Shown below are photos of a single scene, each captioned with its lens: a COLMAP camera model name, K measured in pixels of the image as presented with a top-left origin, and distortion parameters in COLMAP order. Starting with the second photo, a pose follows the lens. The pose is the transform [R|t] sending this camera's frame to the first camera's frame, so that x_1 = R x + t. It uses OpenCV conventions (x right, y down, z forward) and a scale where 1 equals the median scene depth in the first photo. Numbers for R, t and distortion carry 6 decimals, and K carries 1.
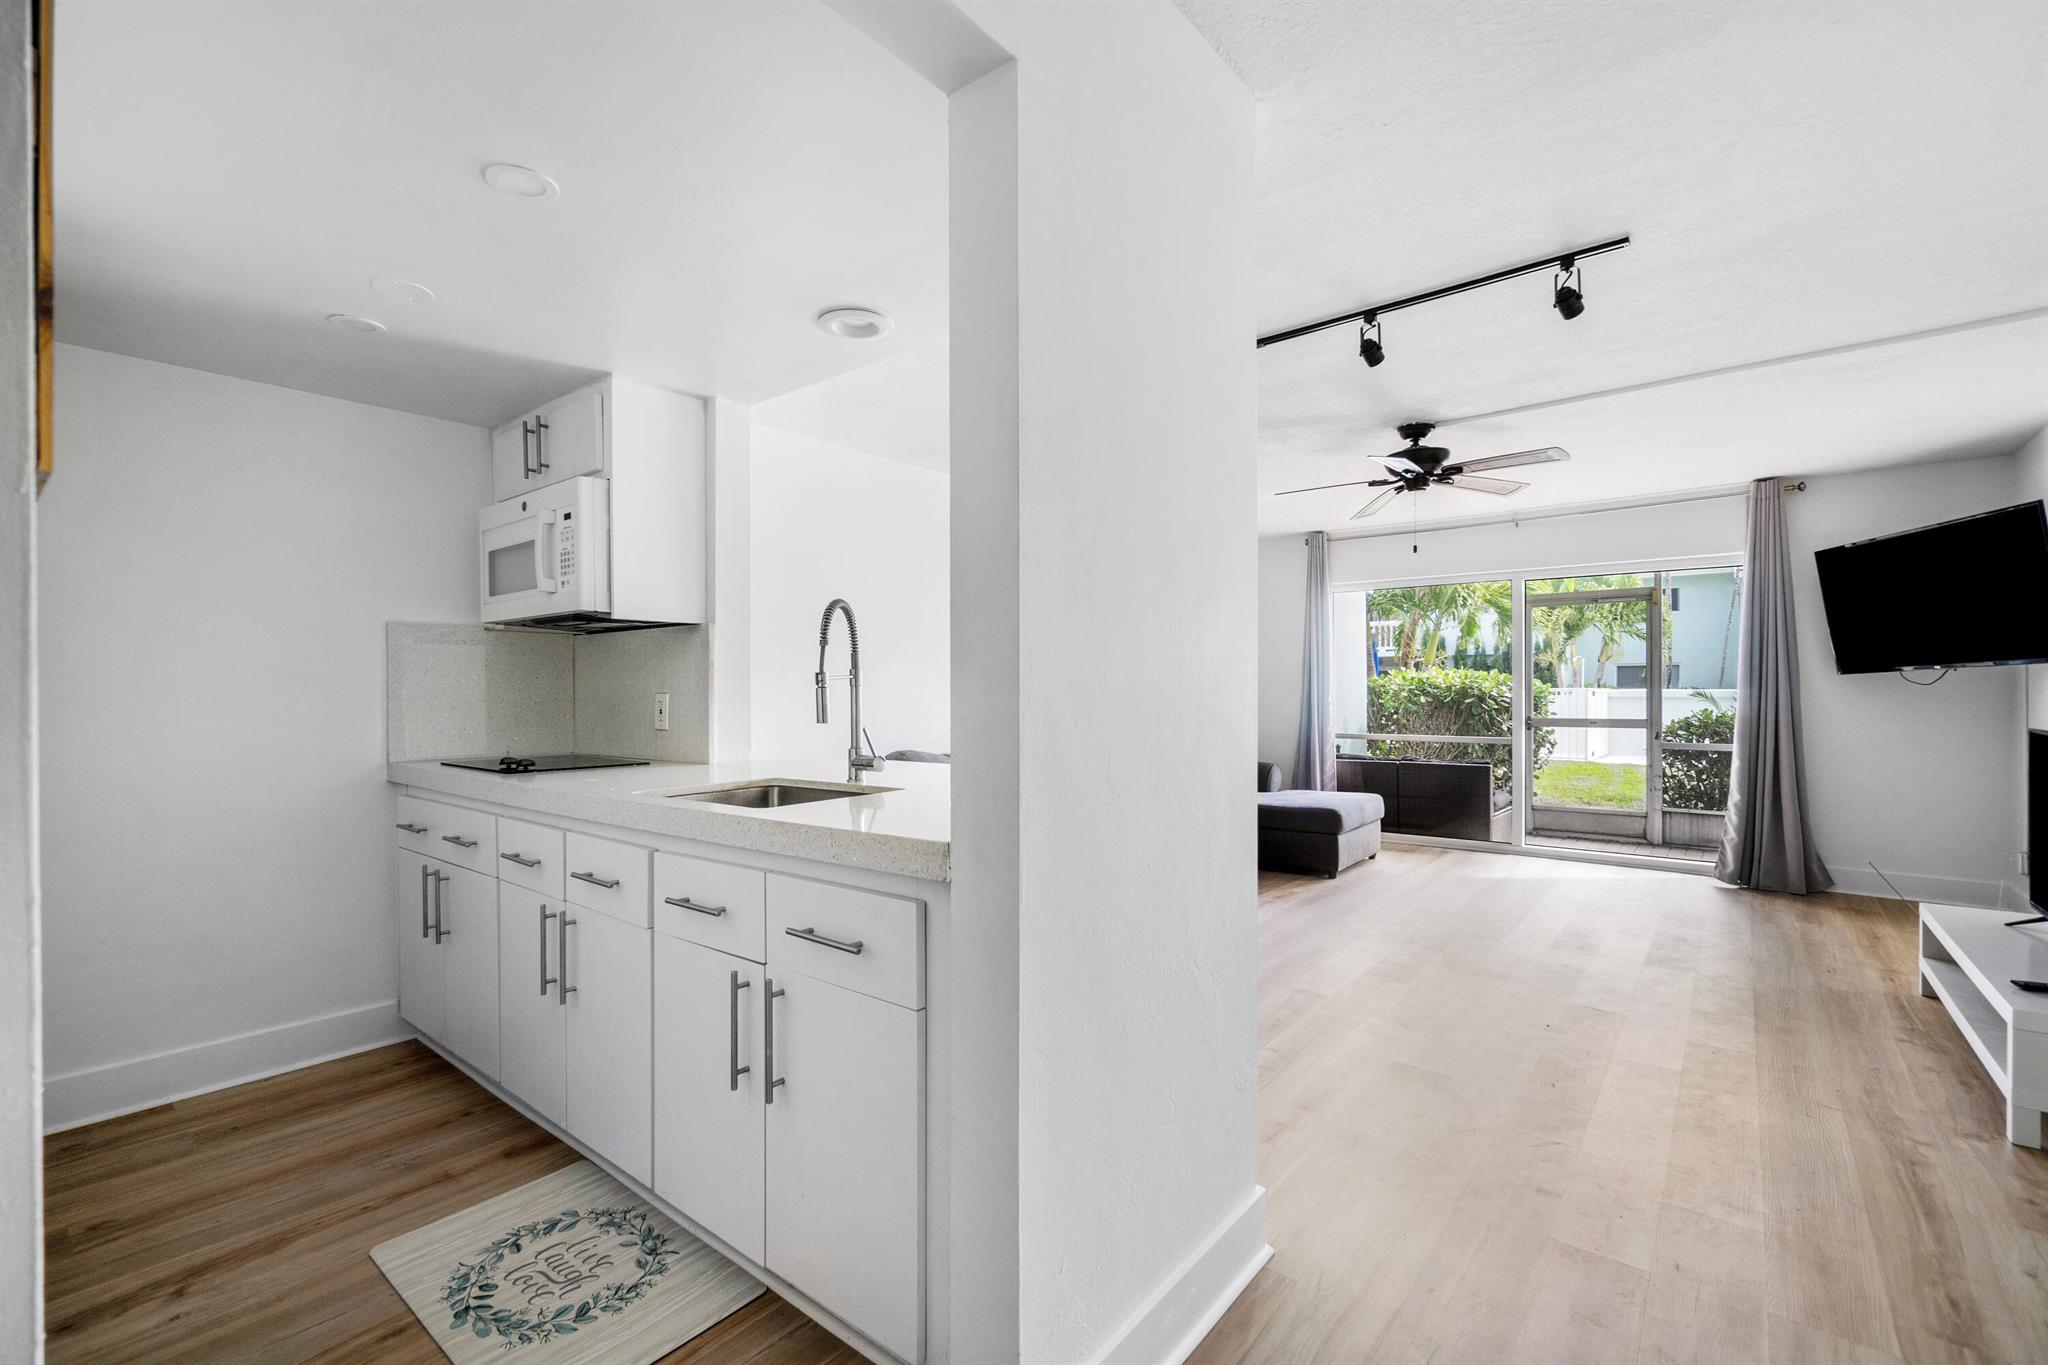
lens RADIAL K [[903.4, 0, 1011.8], [0, 903.4, 698.1], [0, 0, 1]] dist [-0.003486, 0.002352]
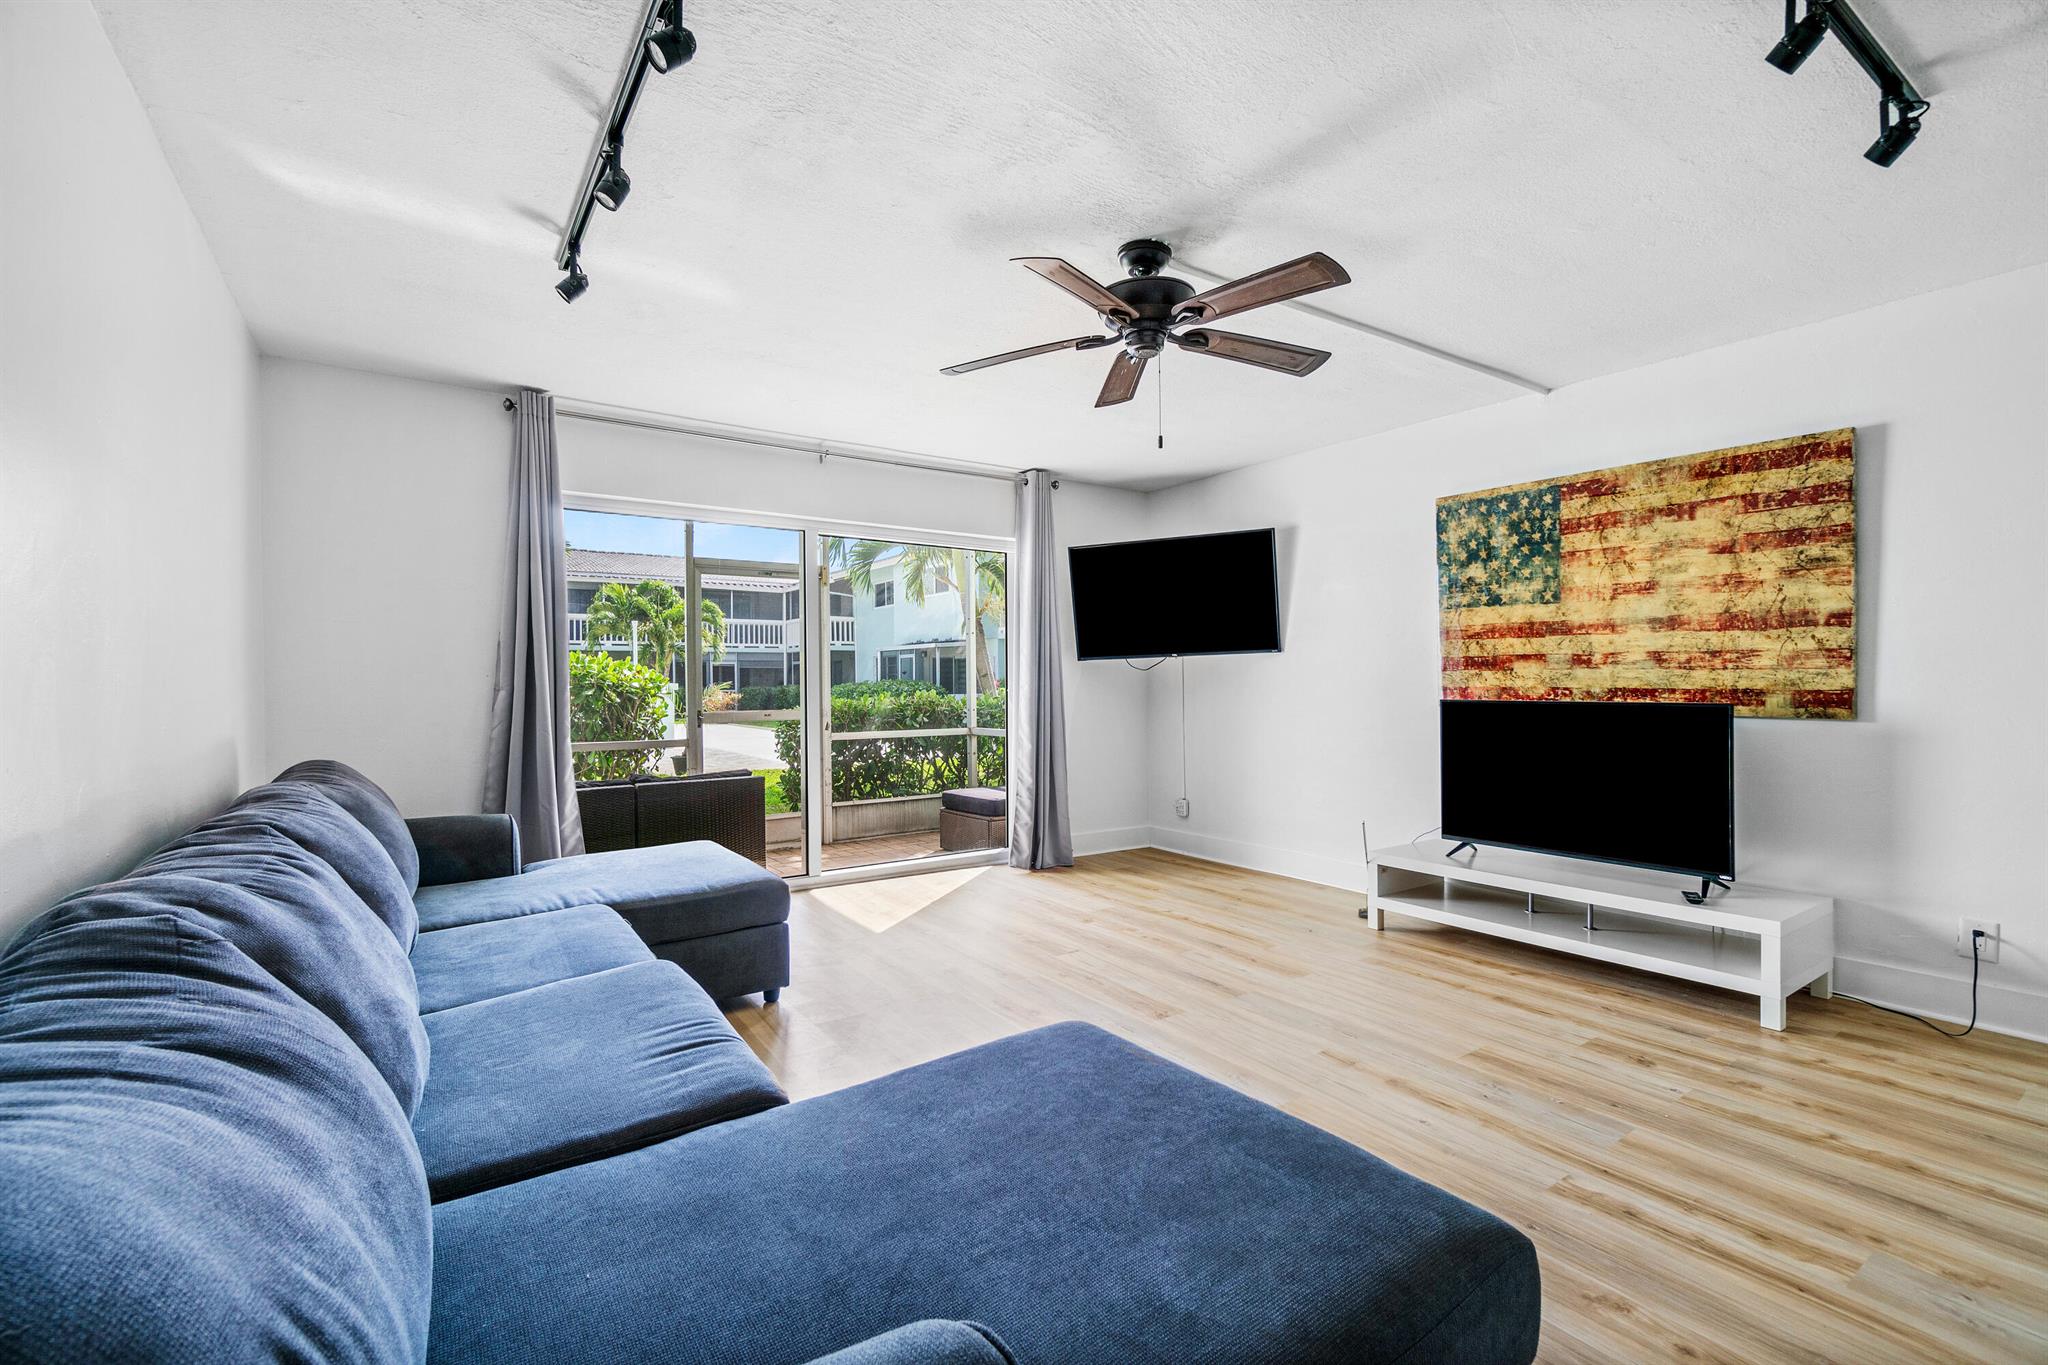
lens RADIAL K [[903.4, 0, 1041.0], [0, 903.4, 683.3], [0, 0, 1]] dist [-0.003486, 0.002352]
pose [[0.273270, -0.000346, 0.961937, -0.299692], [0.013539, 0.999902, -0.003486, 0.009384], [-0.961842, 0.013977, 0.273248, 1.424435]]
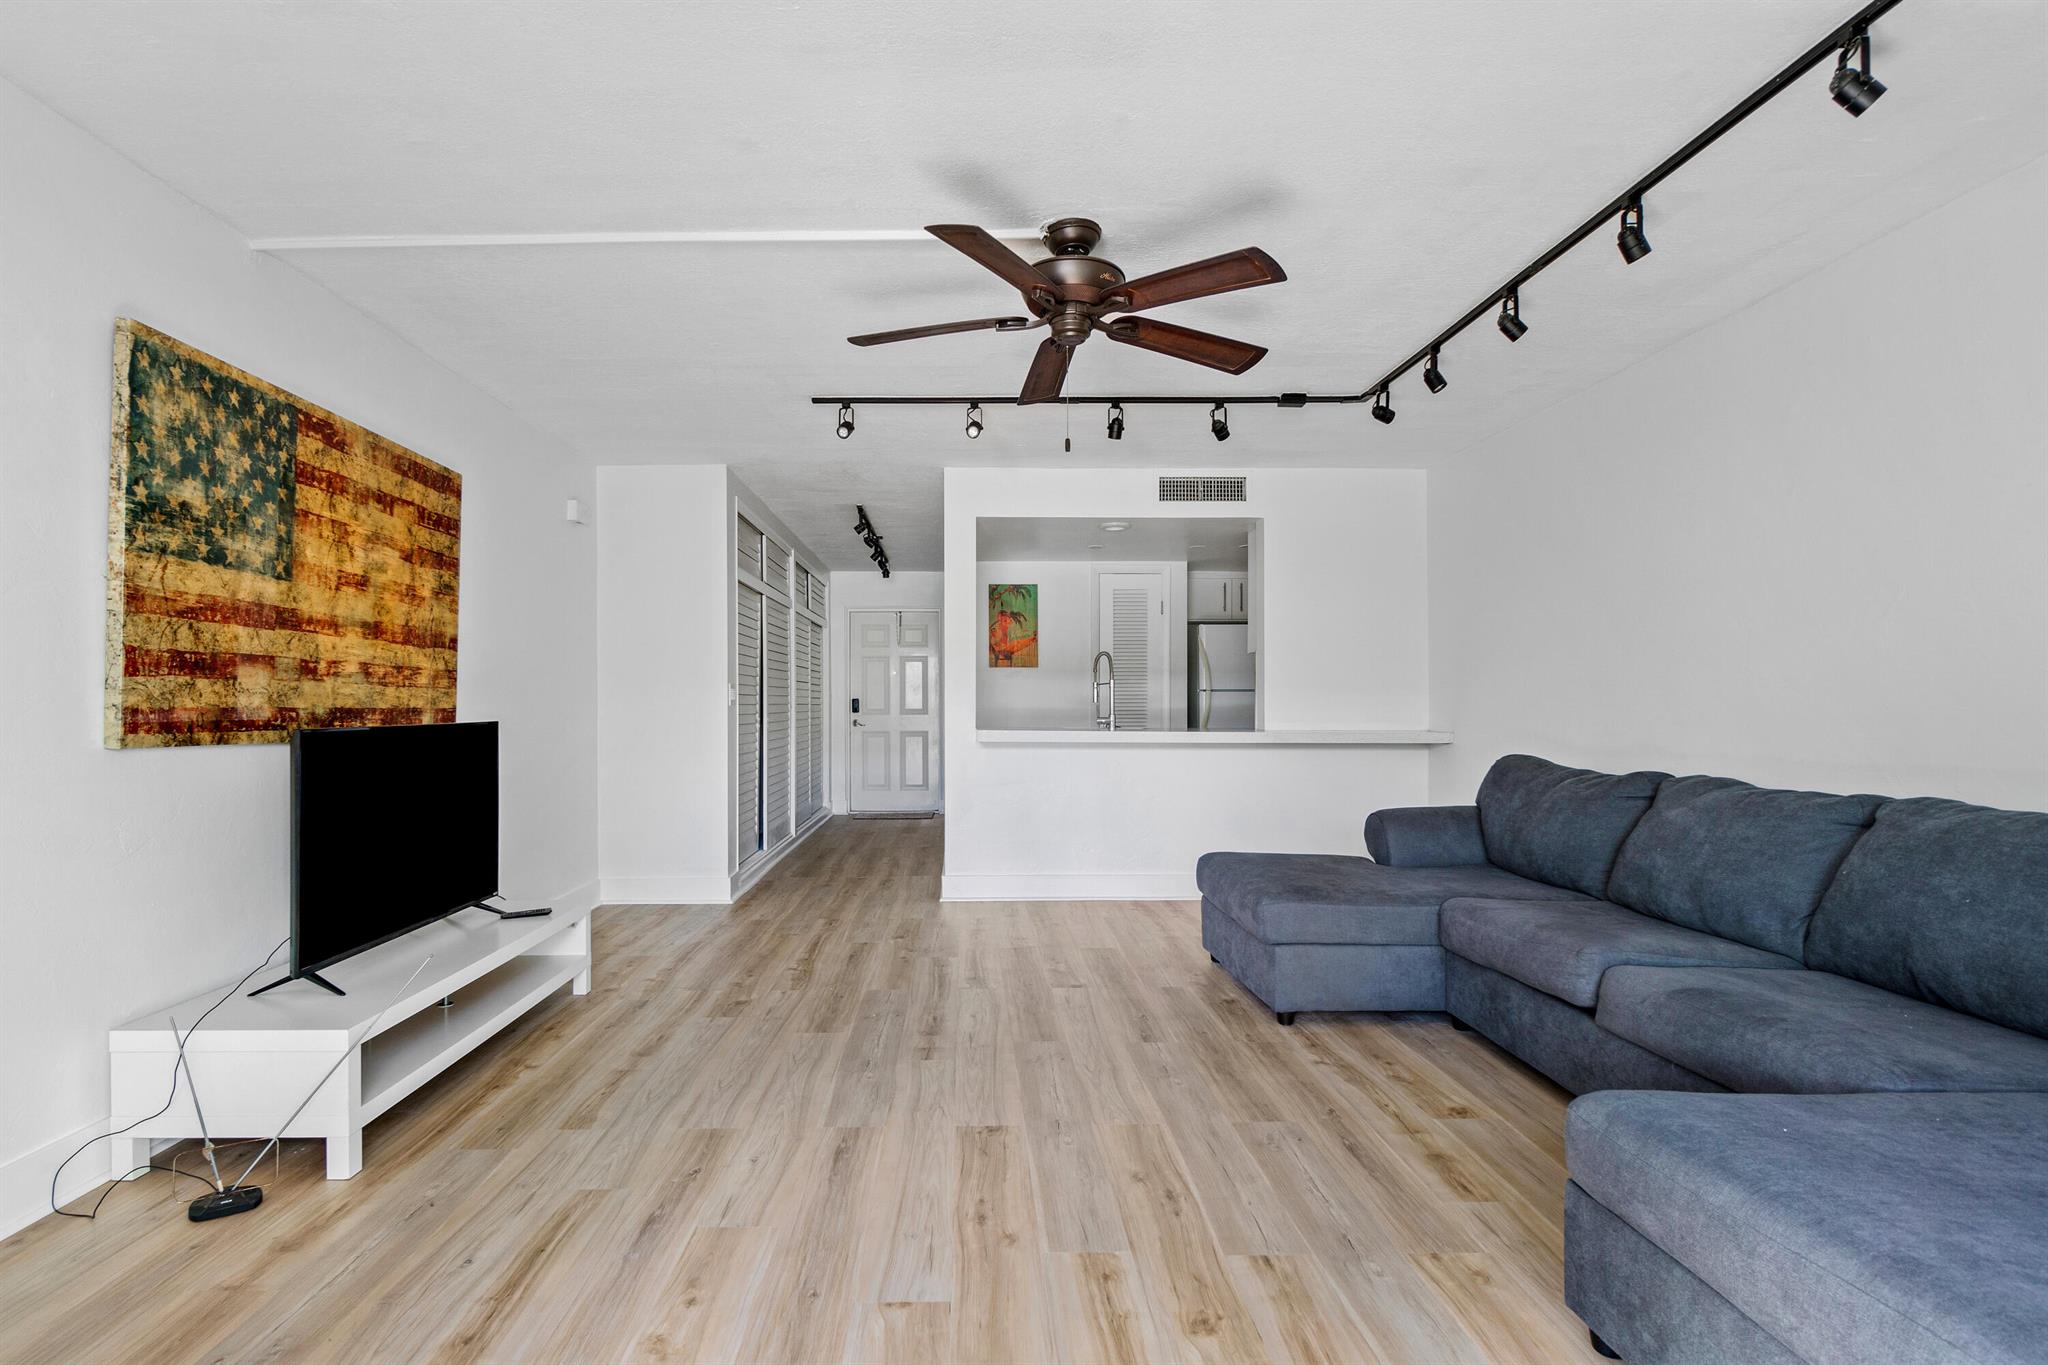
lens RADIAL K [[989.9, 0, 978.8], [0, 989.9, 691.9], [0, 0, 1]] dist [0.001307, 0.000793]
pose [[-0.768600, -0.003350, -0.639721, 1.448198], [-0.002973, 0.999994, -0.001666, 0.004697], [0.639723, 0.000622, -0.768605, 2.316030]]
